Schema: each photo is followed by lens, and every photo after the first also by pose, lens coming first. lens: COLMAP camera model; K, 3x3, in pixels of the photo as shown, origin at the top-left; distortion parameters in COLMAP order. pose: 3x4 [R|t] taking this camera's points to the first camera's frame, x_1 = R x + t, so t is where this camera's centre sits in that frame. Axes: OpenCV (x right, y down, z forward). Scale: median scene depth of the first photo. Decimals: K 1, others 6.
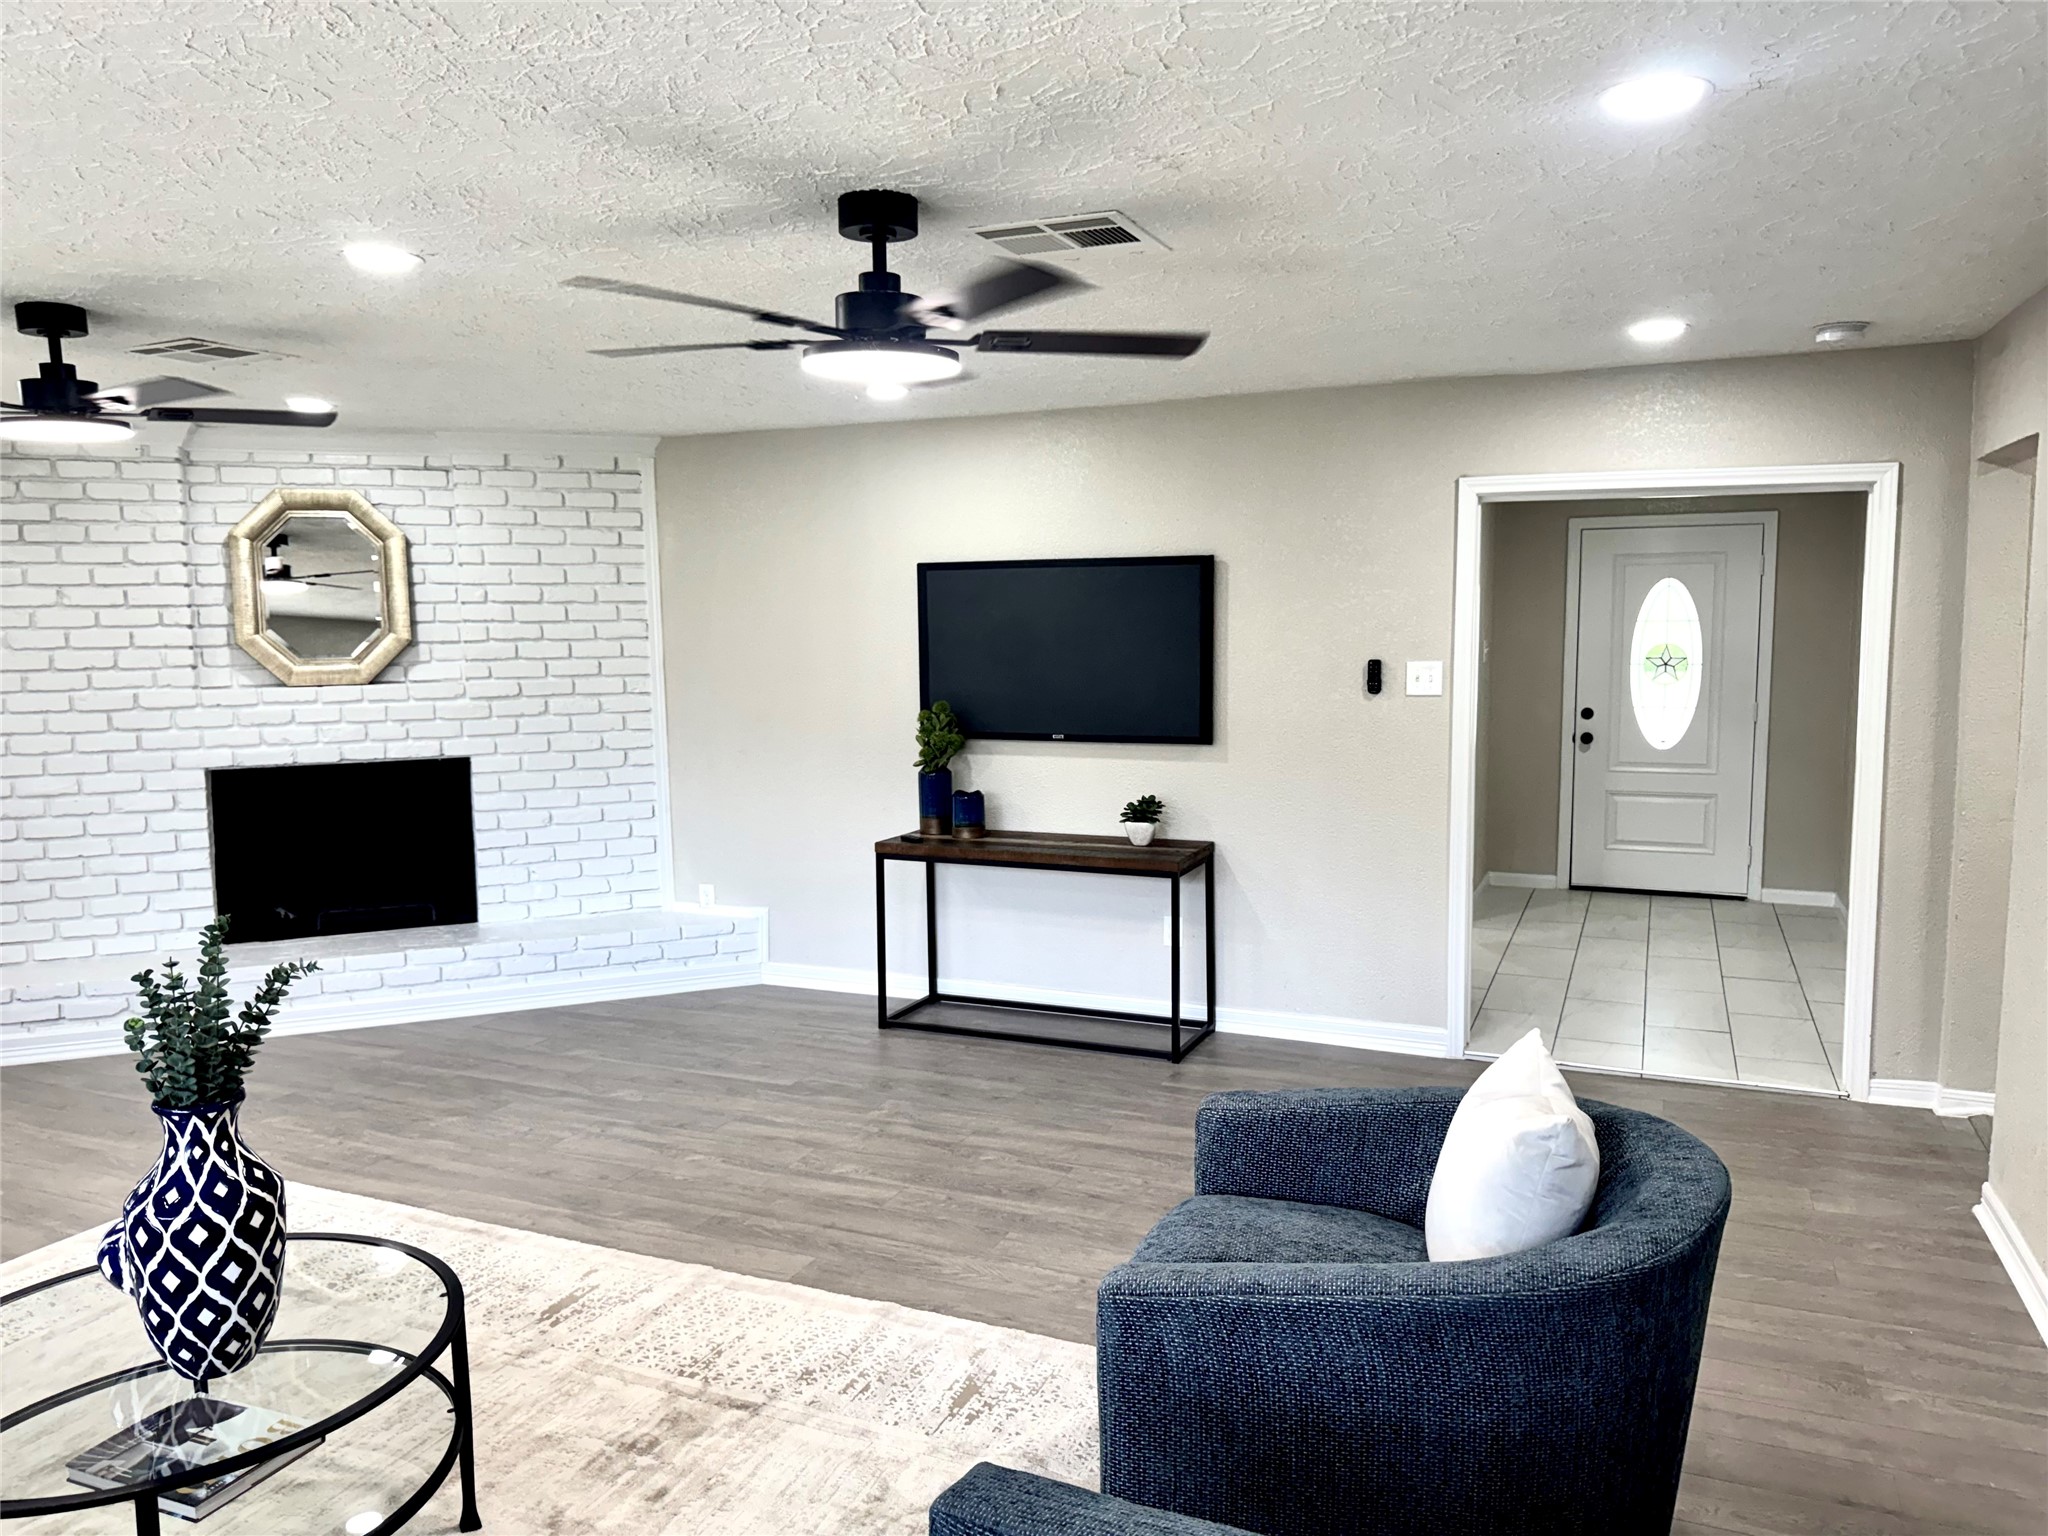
lens RADIAL K [[1441.2, 0, 1024.9], [0, 1441.2, 774.4], [0, 0, 1]] dist [0.075870, -0.096137]
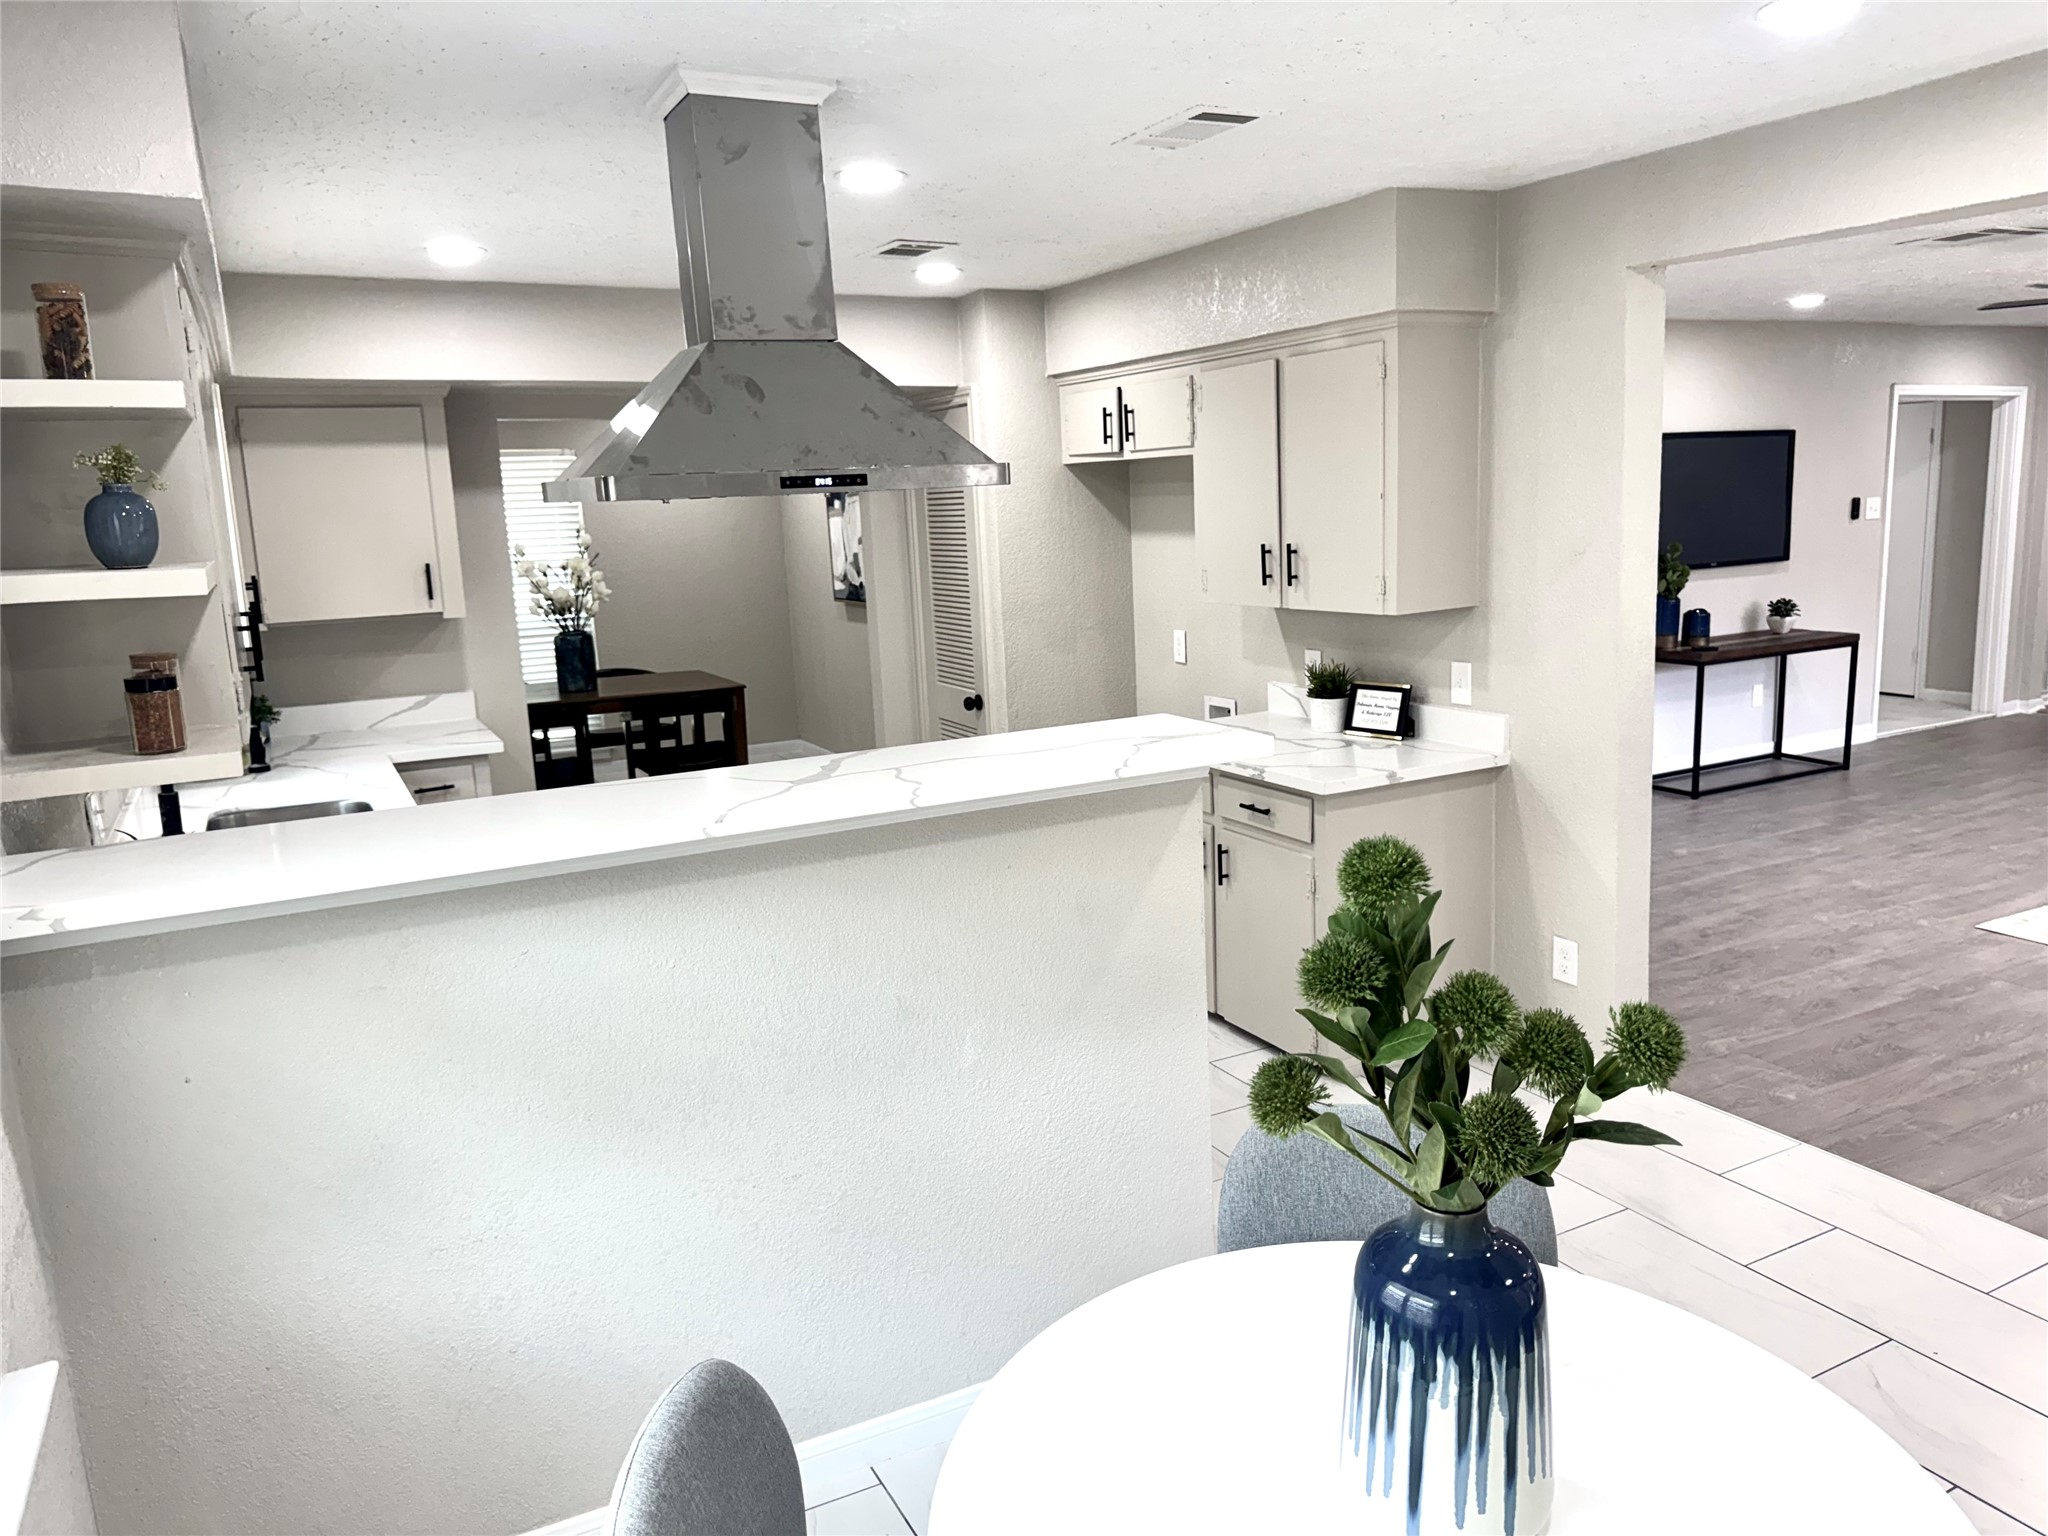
lens RADIAL K [[1441.2, 0, 1022.9], [0, 1441.2, 763.9], [0, 0, 1]] dist [0.075870, -0.096137]
pose [[0.630970, -0.155859, 0.759990, -1.681750], [0.118622, 0.987475, 0.104028, -0.070167], [-0.766685, 0.024513, 0.641555, 0.714679]]
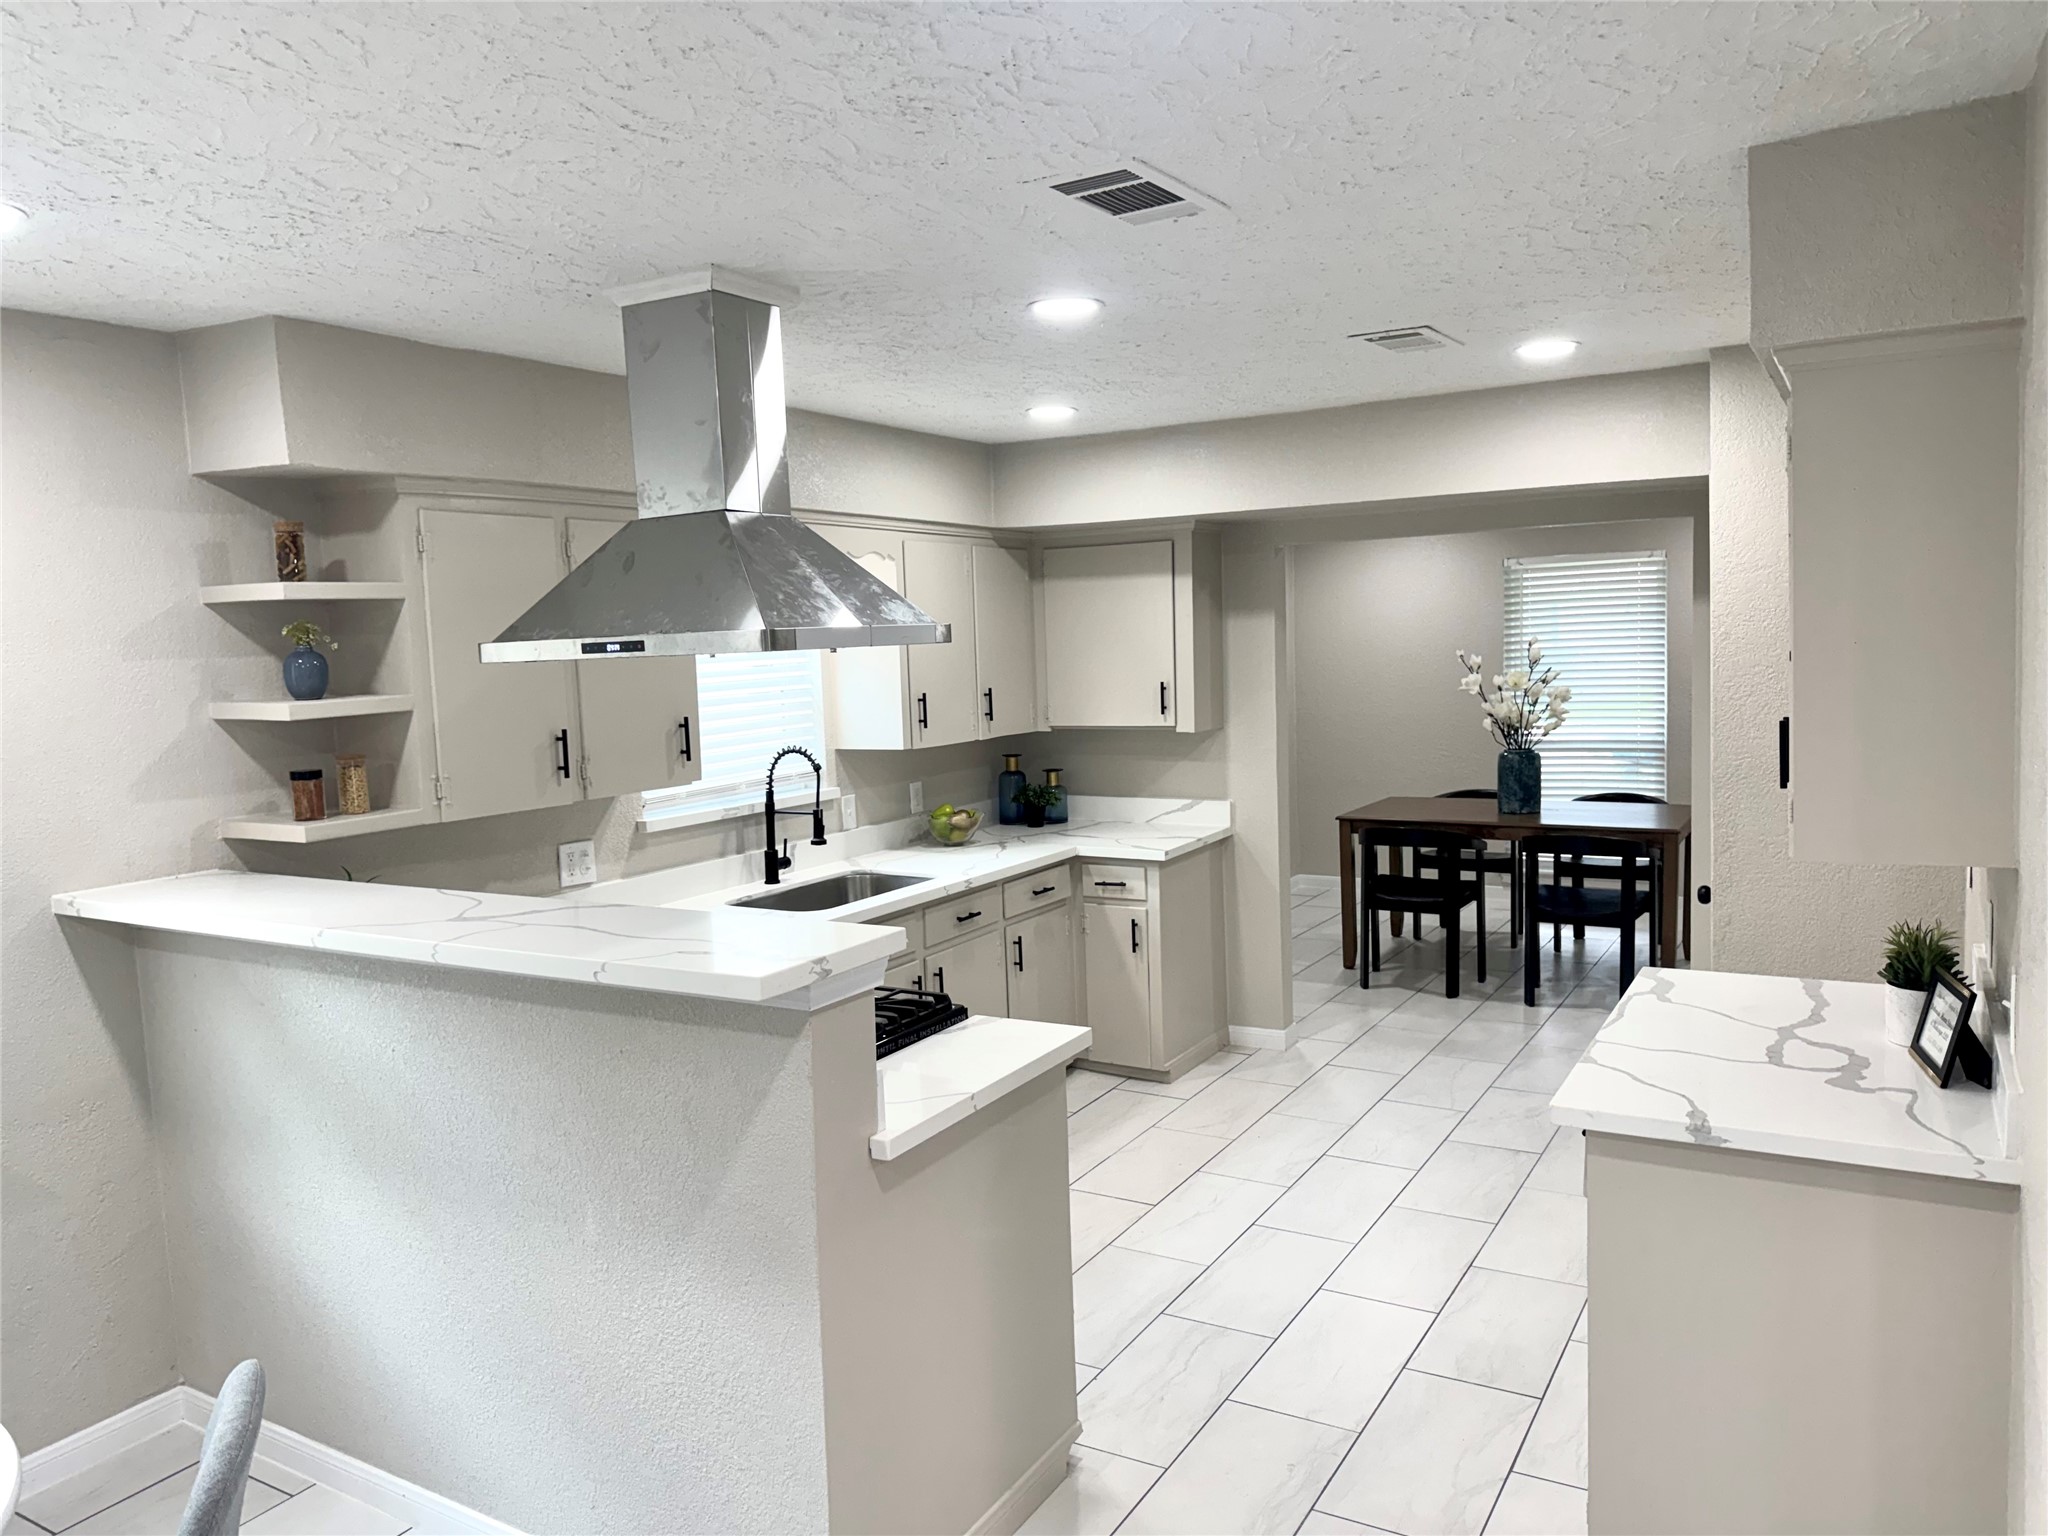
lens RADIAL K [[1441.2, 0, 1026.9], [0, 1441.2, 772.4], [0, 0, 1]] dist [0.075870, -0.096137]
pose [[0.989852, -0.017657, -0.141001, -1.114750], [0.015449, 0.999741, -0.016738, -0.065753], [0.141260, 0.014390, 0.989868, 0.582565]]
